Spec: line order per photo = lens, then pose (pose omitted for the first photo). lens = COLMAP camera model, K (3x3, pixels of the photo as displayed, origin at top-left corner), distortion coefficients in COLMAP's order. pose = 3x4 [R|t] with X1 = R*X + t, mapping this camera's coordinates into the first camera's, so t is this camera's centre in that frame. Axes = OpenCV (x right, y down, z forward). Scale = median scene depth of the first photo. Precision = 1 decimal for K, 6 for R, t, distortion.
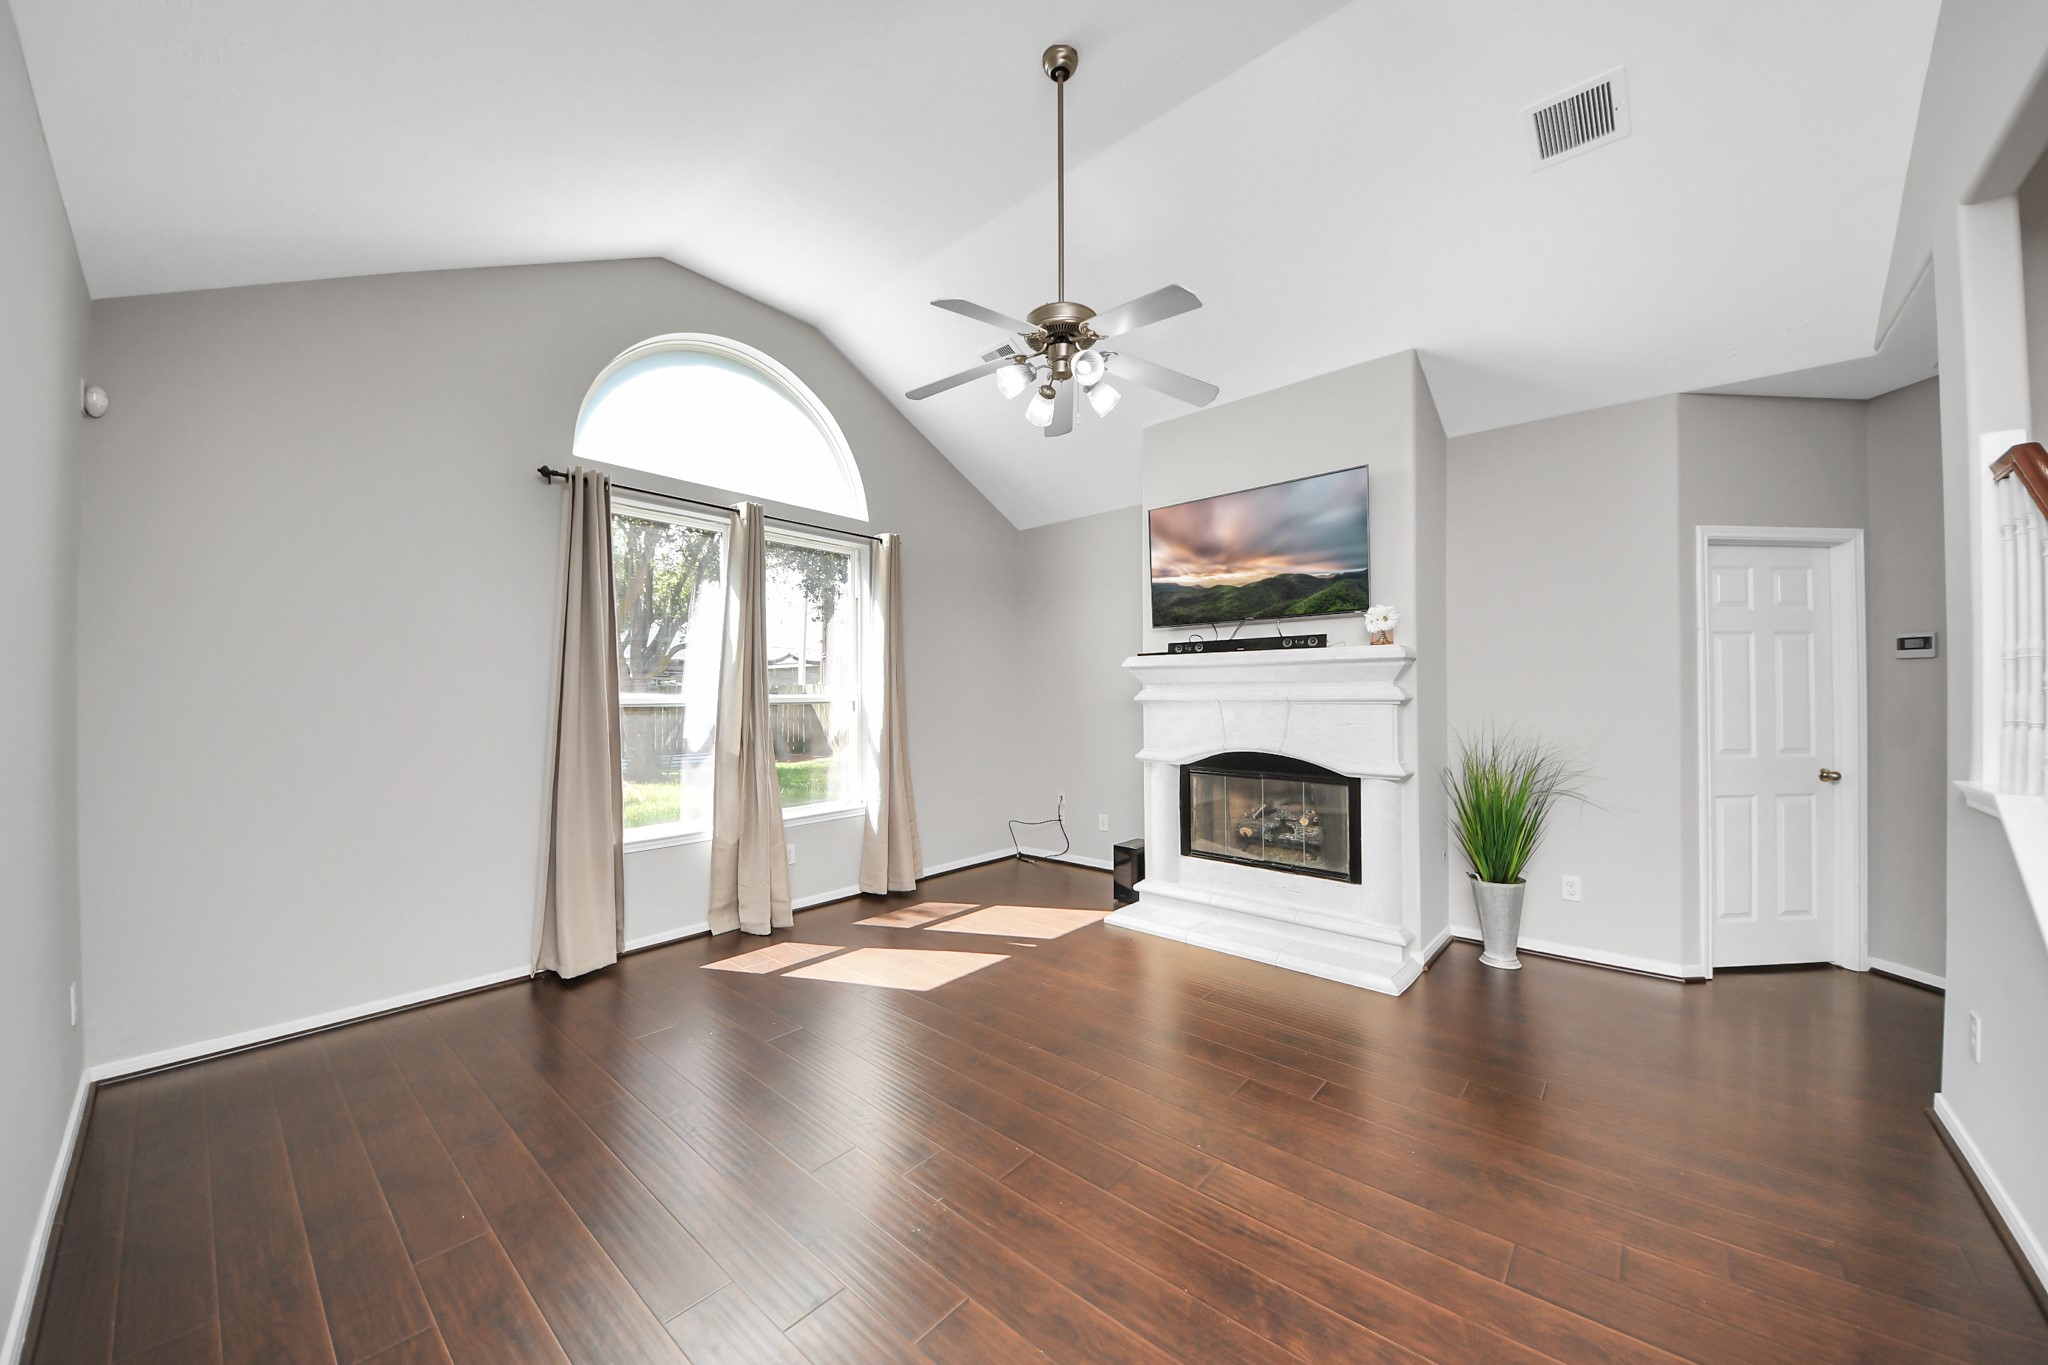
lens RADIAL K [[736.6, 0, 1036.1], [0, 736.6, 694.8], [0, 0, 1]] dist [0.001041, -0.006236]
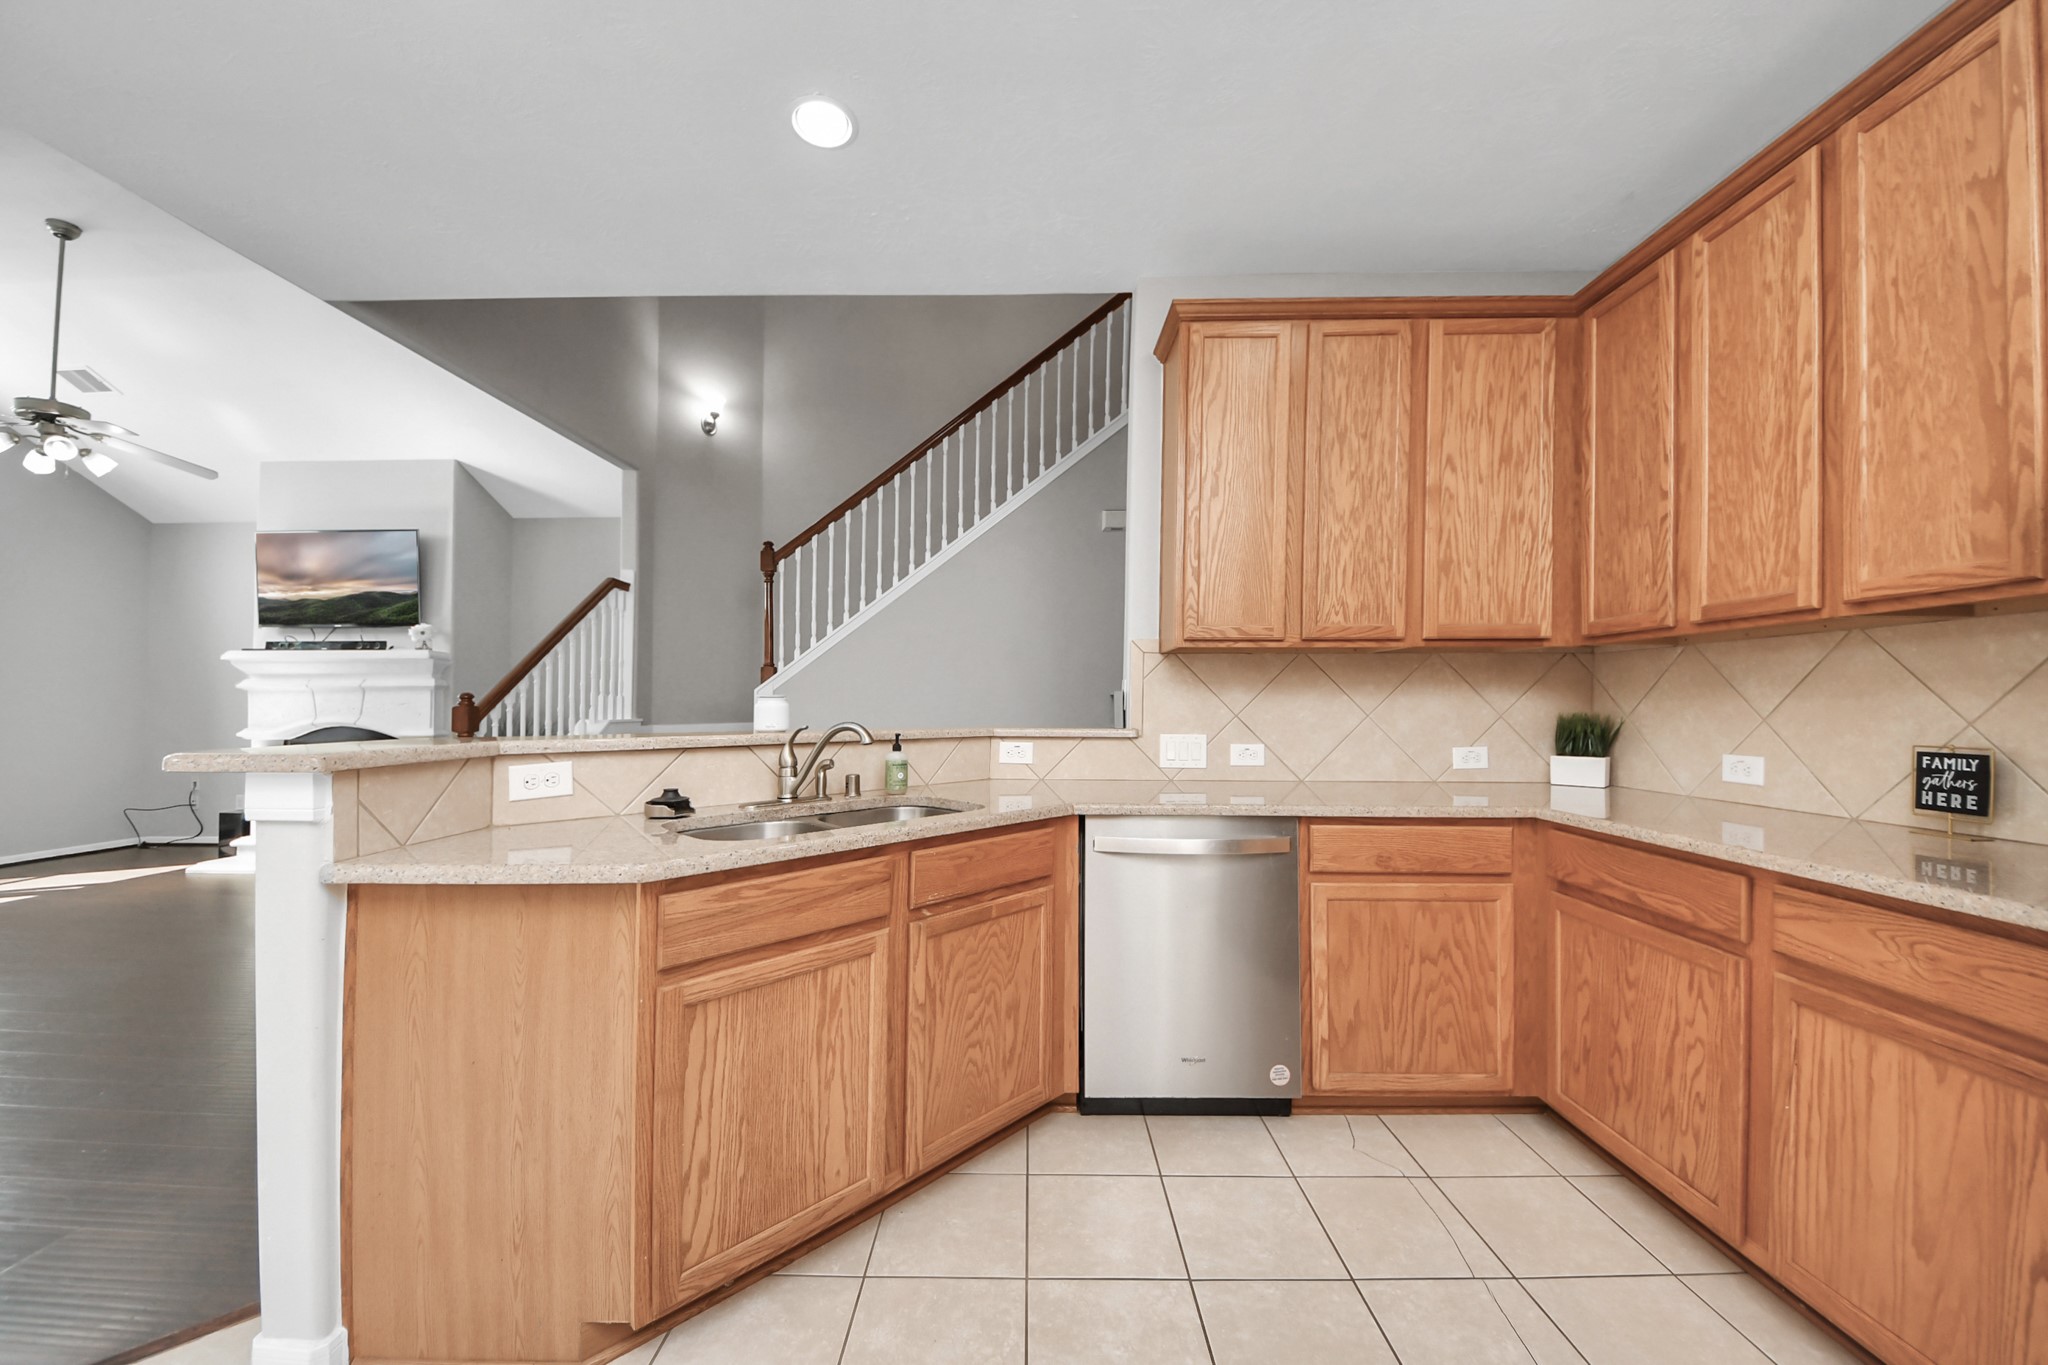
lens RADIAL K [[736.6, 0, 1036.1], [0, 736.6, 694.8], [0, 0, 1]] dist [0.001041, -0.006236]
pose [[0.747241, 0.020872, 0.664226, 0.342501], [-0.008963, 0.999732, -0.021331, 0.037345], [-0.664493, 0.009986, 0.747228, -0.809774]]
